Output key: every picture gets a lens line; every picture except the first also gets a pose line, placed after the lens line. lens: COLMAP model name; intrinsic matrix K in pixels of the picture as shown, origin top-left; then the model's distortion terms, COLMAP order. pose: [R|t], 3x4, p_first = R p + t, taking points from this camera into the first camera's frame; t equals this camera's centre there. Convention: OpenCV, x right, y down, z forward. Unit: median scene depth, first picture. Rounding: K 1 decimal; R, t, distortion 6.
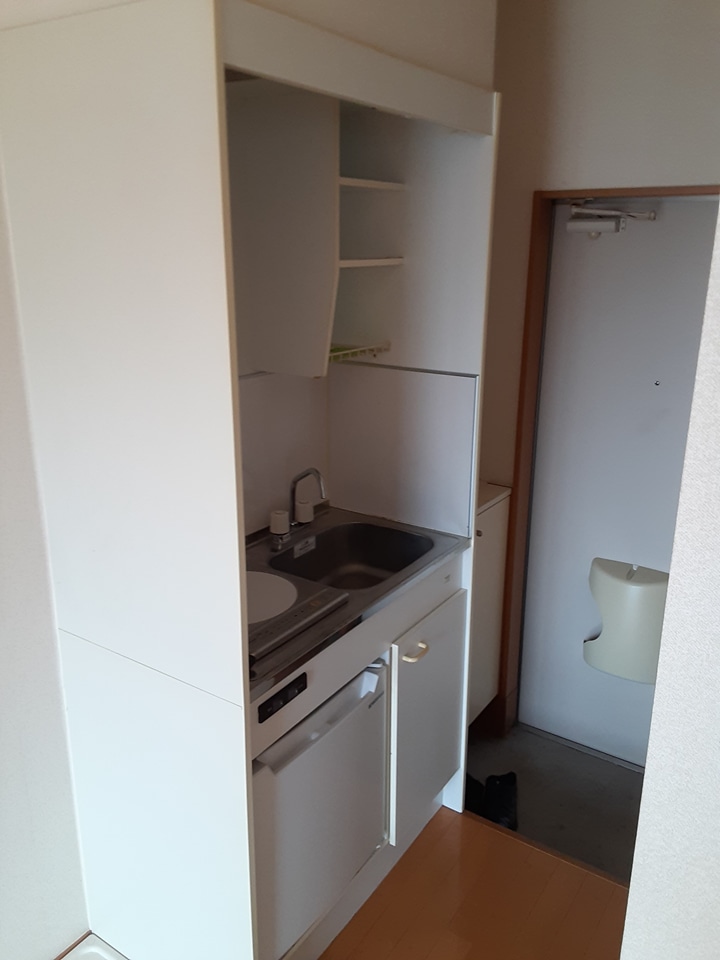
lens RADIAL K [[765.7, 0, 360.0], [0, 765.7, 480.0], [0, 0, 1]] dist [0.111701, -0.117403]
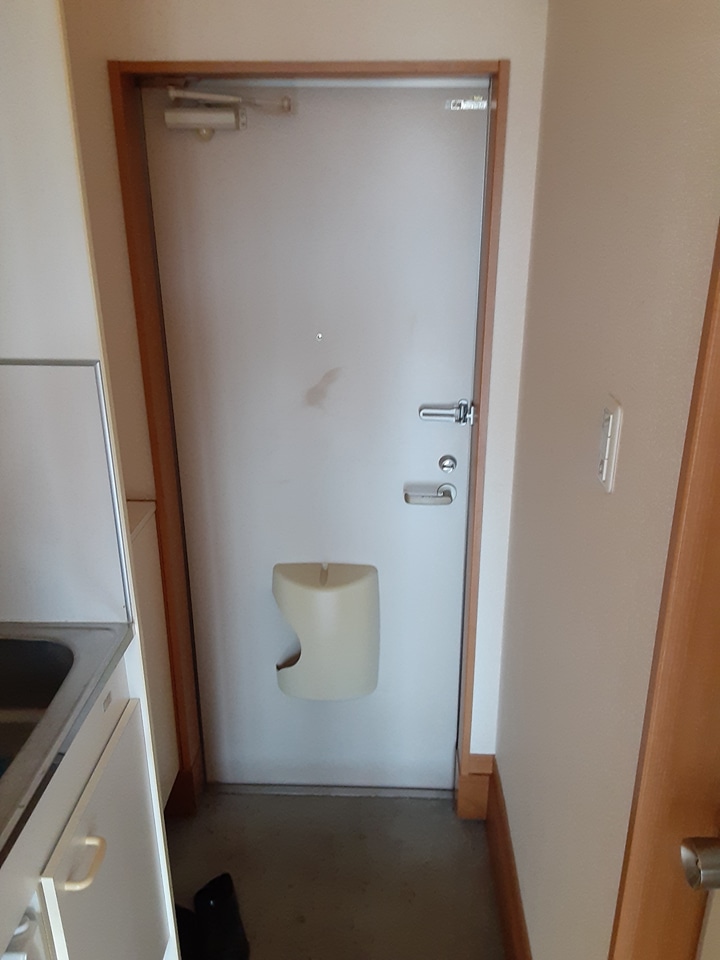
lens RADIAL K [[771.9, 0, 367.0], [0, 771.9, 479.5], [0, 0, 1]] dist [0.106683, -0.174454]
pose [[0.848973, -0.195842, 0.490806, 0.017762], [0.159758, 0.980449, 0.114878, -0.072041], [-0.503708, -0.019119, 0.863662, 0.336562]]
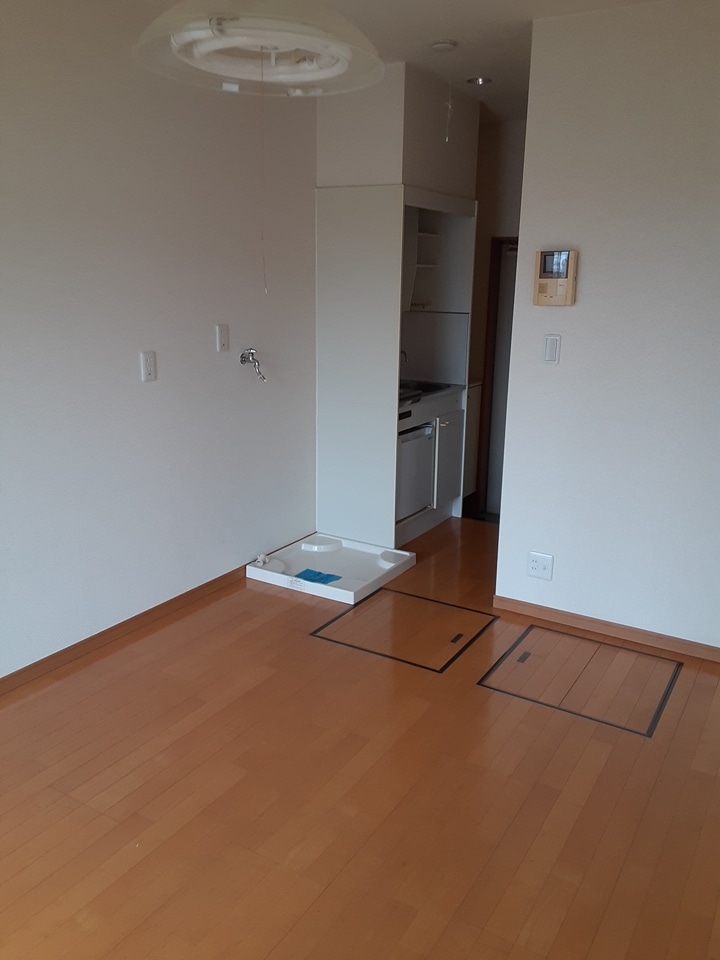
lens RADIAL K [[771.9, 0, 367.0], [0, 771.9, 479.5], [0, 0, 1]] dist [0.106683, -0.174454]
pose [[0.998484, -0.000535, 0.055039, -0.263356], [0.002788, 0.999161, -0.040859, 0.422021], [-0.054971, 0.040951, 0.997648, -1.209724]]
